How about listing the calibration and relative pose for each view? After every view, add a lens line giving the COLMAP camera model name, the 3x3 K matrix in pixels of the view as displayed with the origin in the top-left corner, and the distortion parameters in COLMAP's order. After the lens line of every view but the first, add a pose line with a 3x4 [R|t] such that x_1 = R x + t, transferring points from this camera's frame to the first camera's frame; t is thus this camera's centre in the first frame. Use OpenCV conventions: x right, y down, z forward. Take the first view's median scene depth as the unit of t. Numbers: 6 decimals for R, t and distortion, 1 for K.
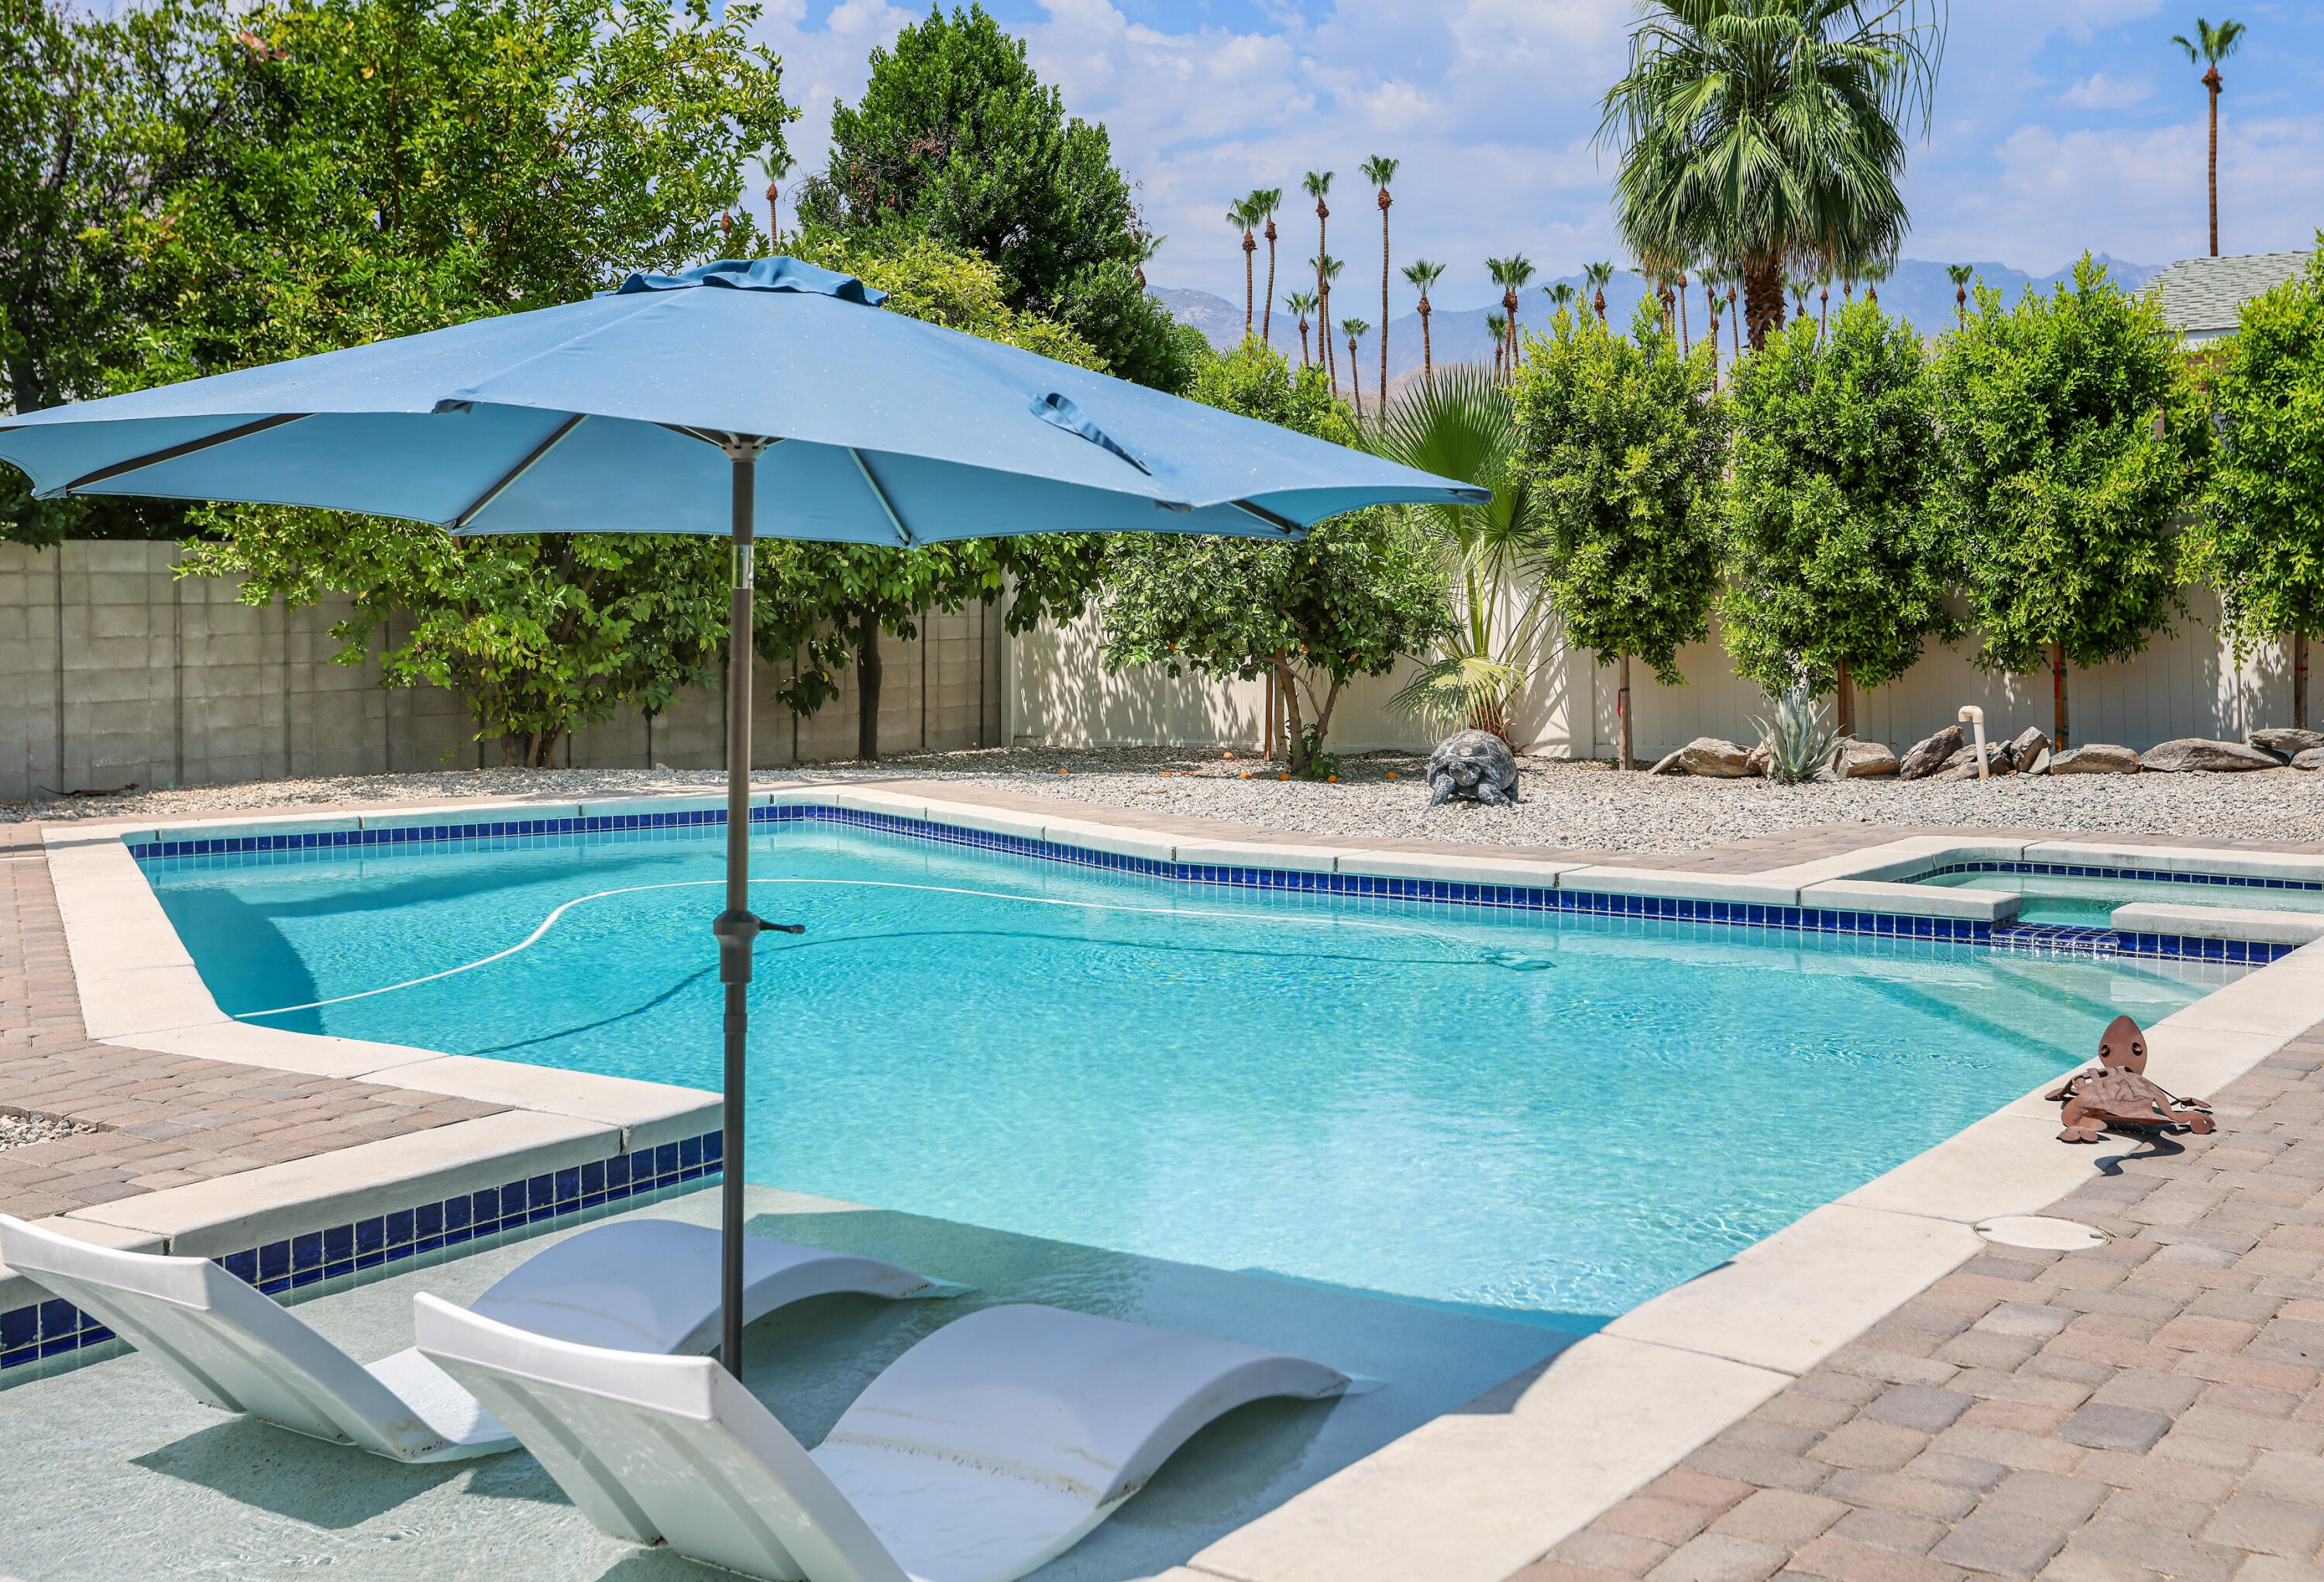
lens RADIAL K [[2561.7, 0, 1162.0], [0, 2561.7, 791.0], [0, 0, 1]] dist [-0.015154, 0.010355]
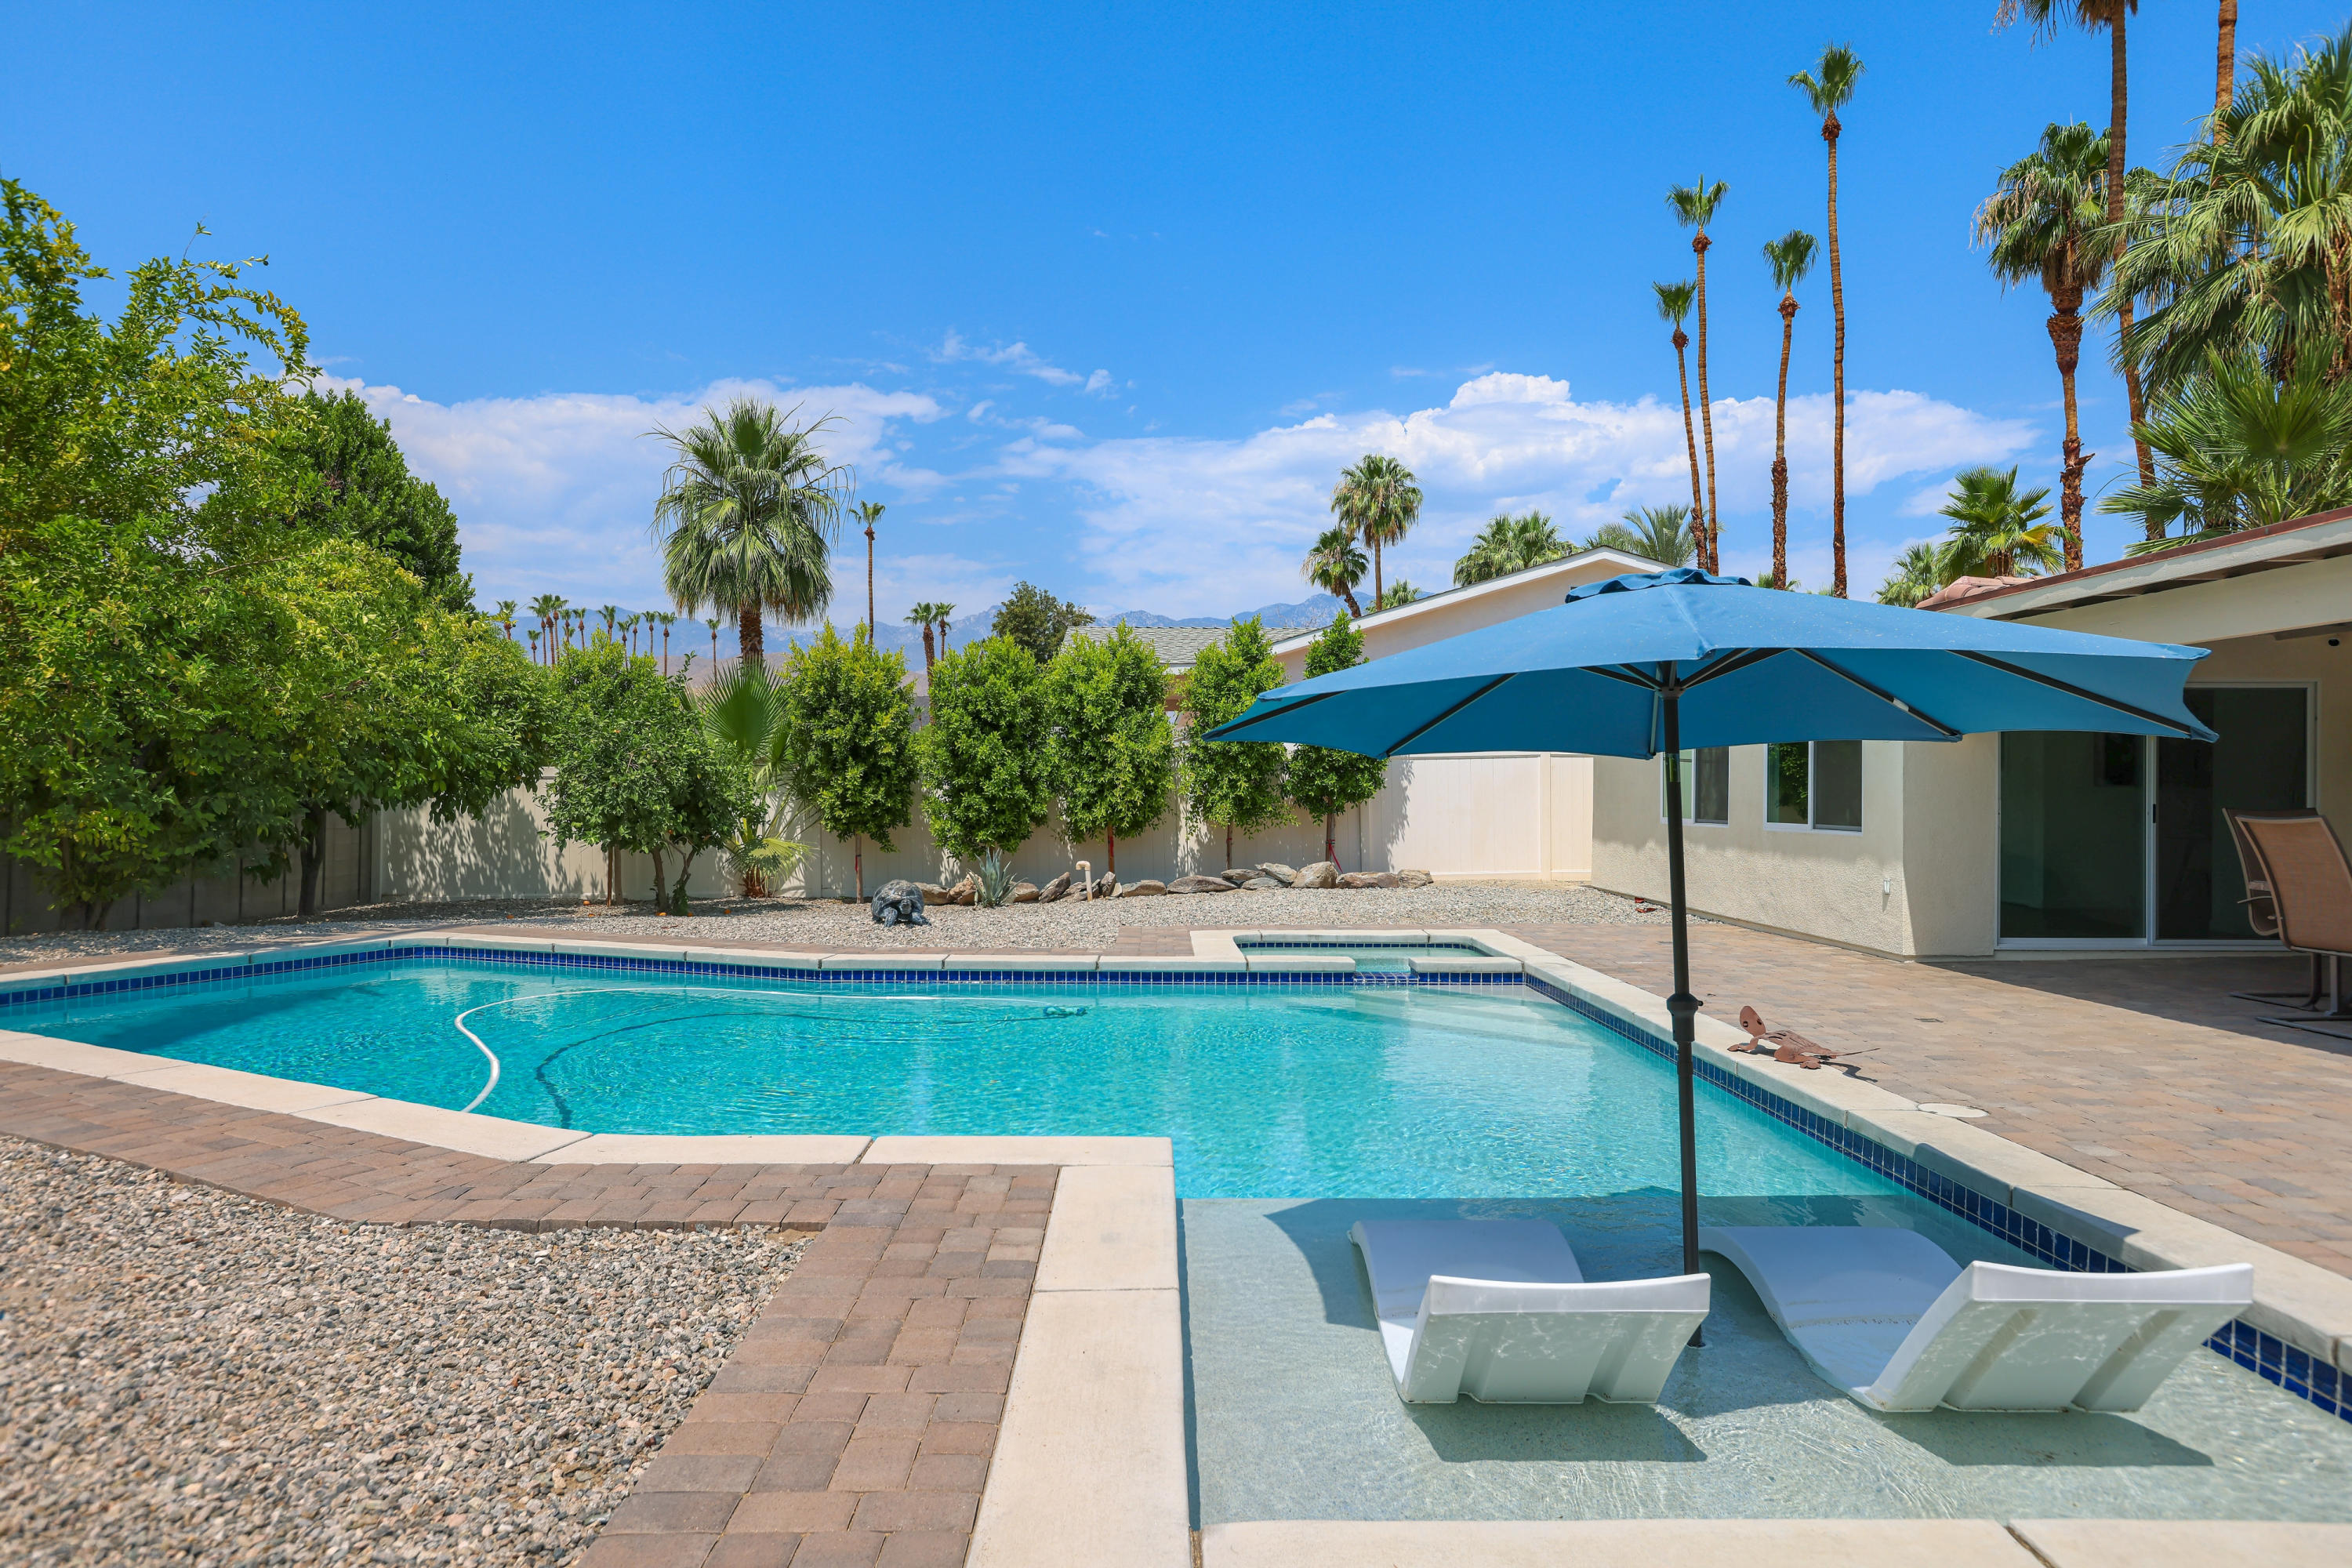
lens RADIAL K [[1443.0, 0, 1171.3], [0, 1443.0, 853.7], [0, 0, 1]] dist [-0.048761, 0.034826]
pose [[0.814902, -0.014881, 0.579408, -0.219772], [0.039361, 0.998783, -0.029706, -0.005181], [-0.578261, 0.047014, 0.814496, 0.120584]]
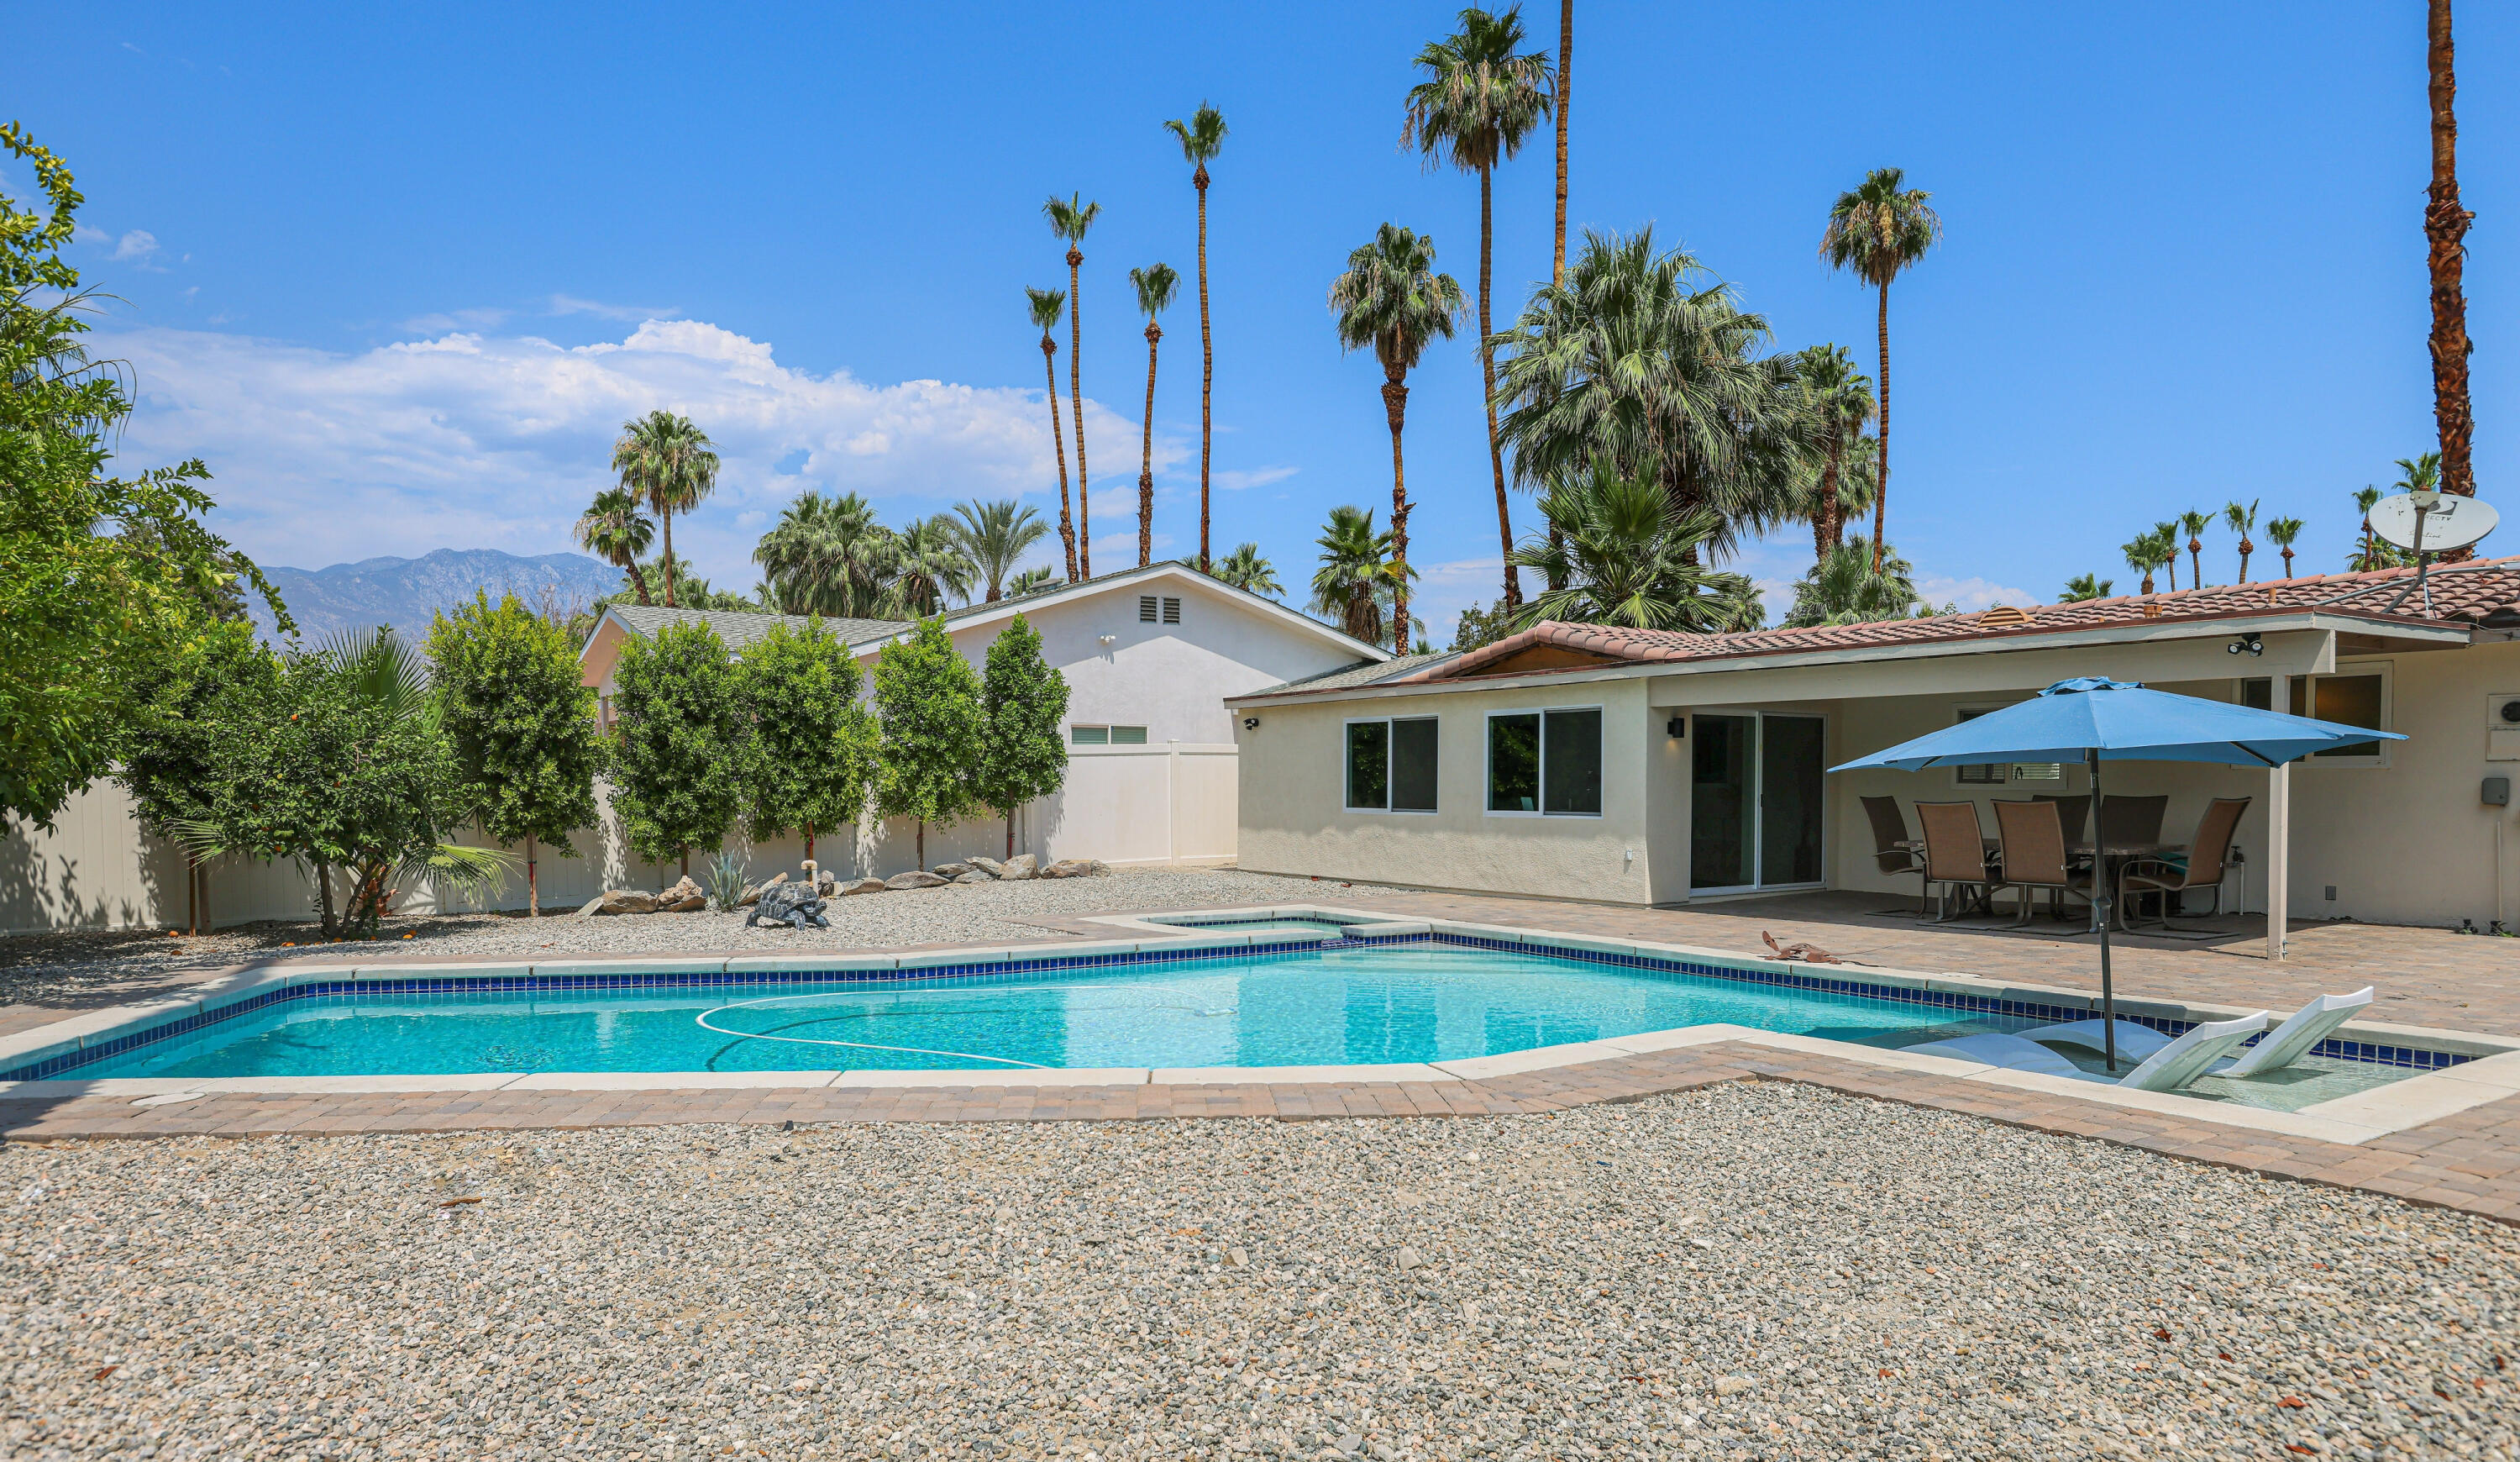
lens RADIAL K [[1521.7, 0, 1265.2], [0, 1521.7, 942.4], [0, 0, 1]] dist [-0.081274, 0.054363]
pose [[0.342174, -0.090268, 0.935291, -0.536383], [0.075156, 0.994815, 0.068517, -0.023757], [-0.936626, 0.046848, 0.347184, 0.330996]]
